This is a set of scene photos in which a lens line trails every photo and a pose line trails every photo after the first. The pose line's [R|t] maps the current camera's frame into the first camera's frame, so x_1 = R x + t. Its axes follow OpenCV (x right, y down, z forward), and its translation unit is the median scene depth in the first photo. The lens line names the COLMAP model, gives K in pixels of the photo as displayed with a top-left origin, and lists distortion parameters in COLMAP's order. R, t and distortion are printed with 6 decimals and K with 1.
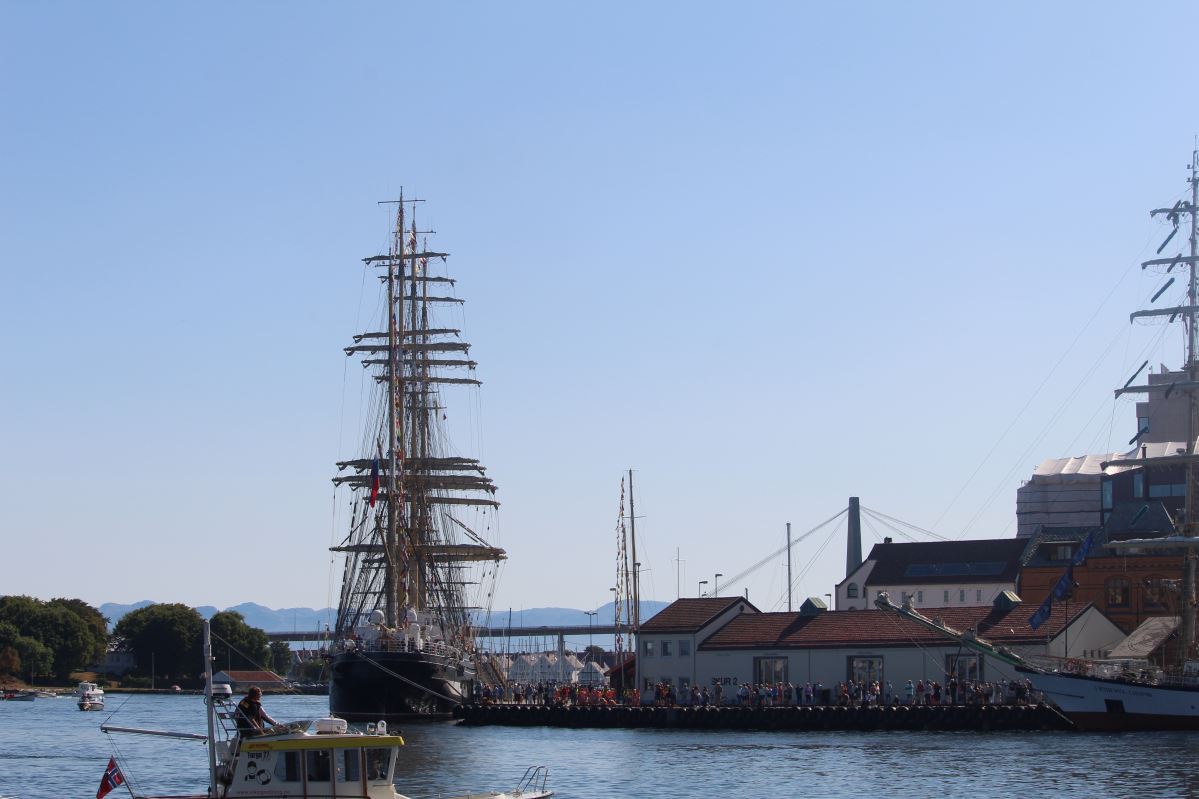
lens RADIAL K [[3052.4, 0, 598.2], [0, 3052.4, 393.7], [0, 0, 1]] dist [-0.391870, 0.000000]
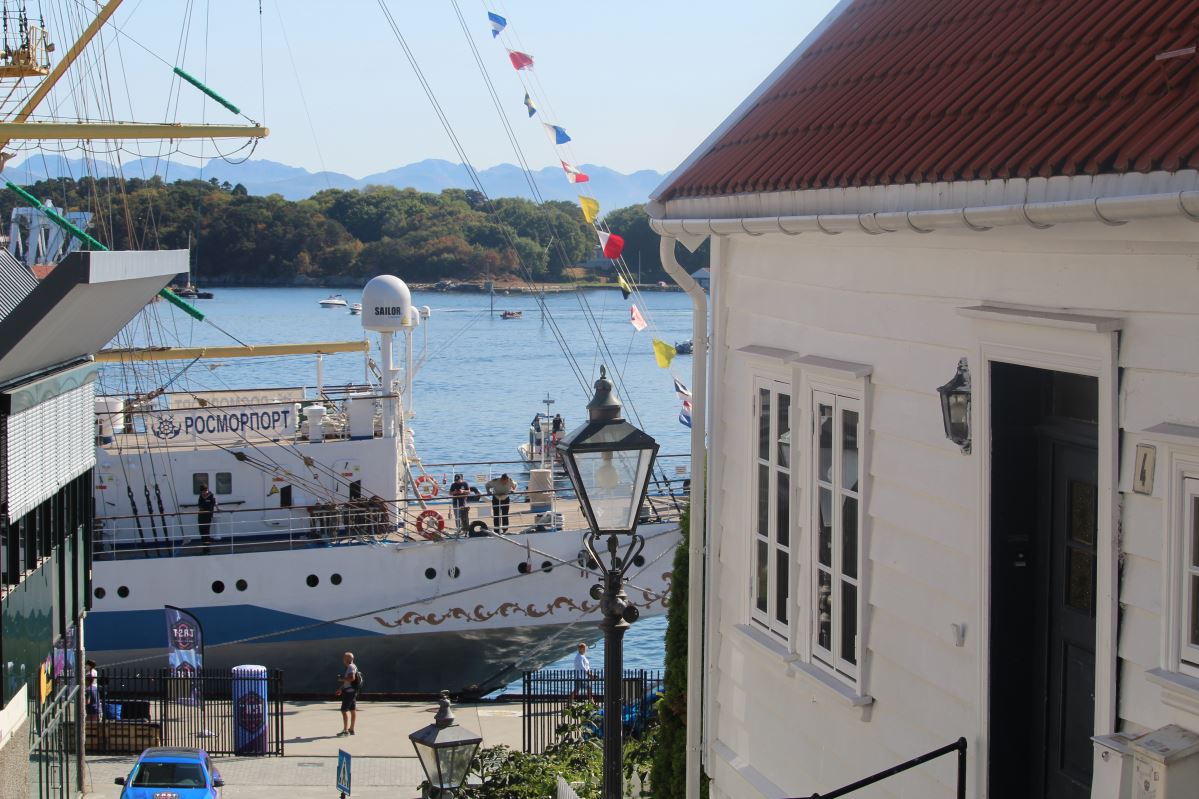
lens RADIAL K [[3052.4, 0, 599.2], [0, 3052.4, 400.8], [0, 0, 1]] dist [-0.391870, 0.000000]
pose [[0.989714, 0.016711, -0.142083, -0.010260], [0.004161, 0.989372, 0.145350, -0.056046], [0.143001, -0.144446, 0.979125, -0.245409]]
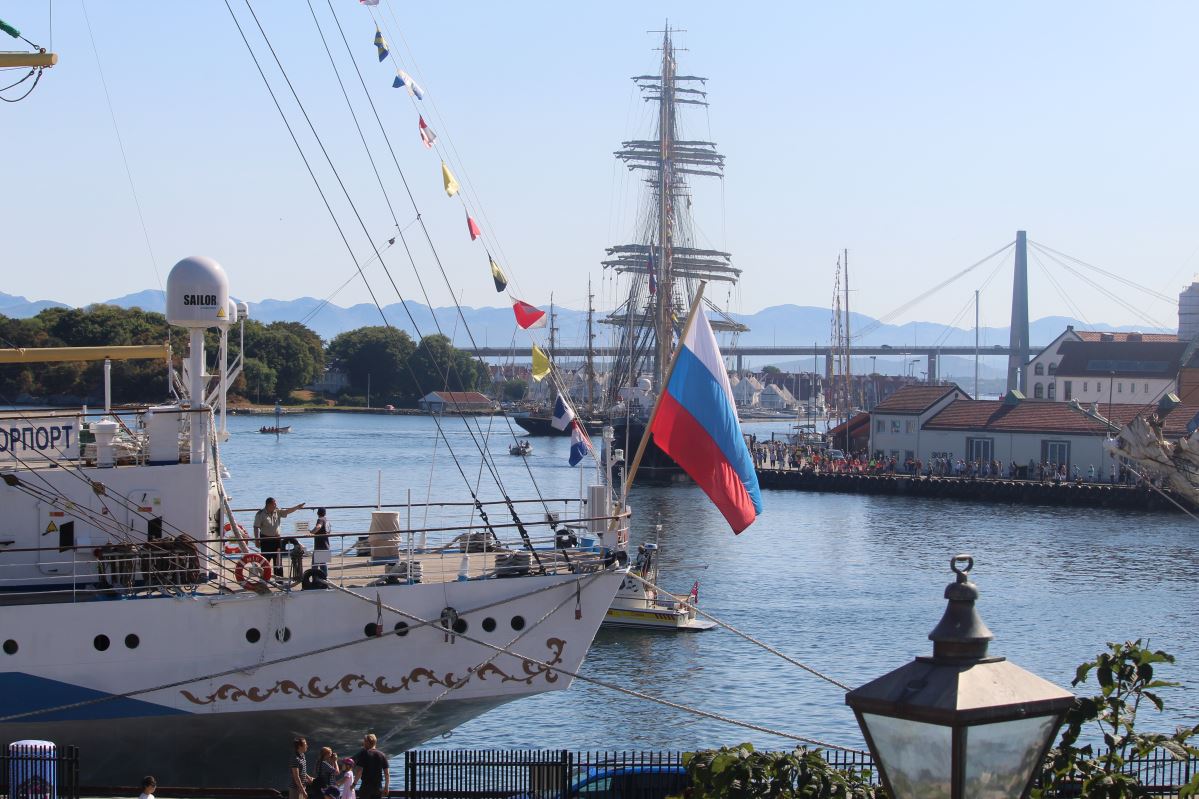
lens RADIAL K [[3052.4, 0, 598.5], [0, 3052.4, 399.8], [0, 0, 1]] dist [-0.391870, 0.000000]
pose [[0.998455, 0.022926, -0.050621, -0.028778], [-0.017756, 0.994797, 0.100315, -0.039590], [0.052657, -0.099261, 0.993667, -0.190976]]
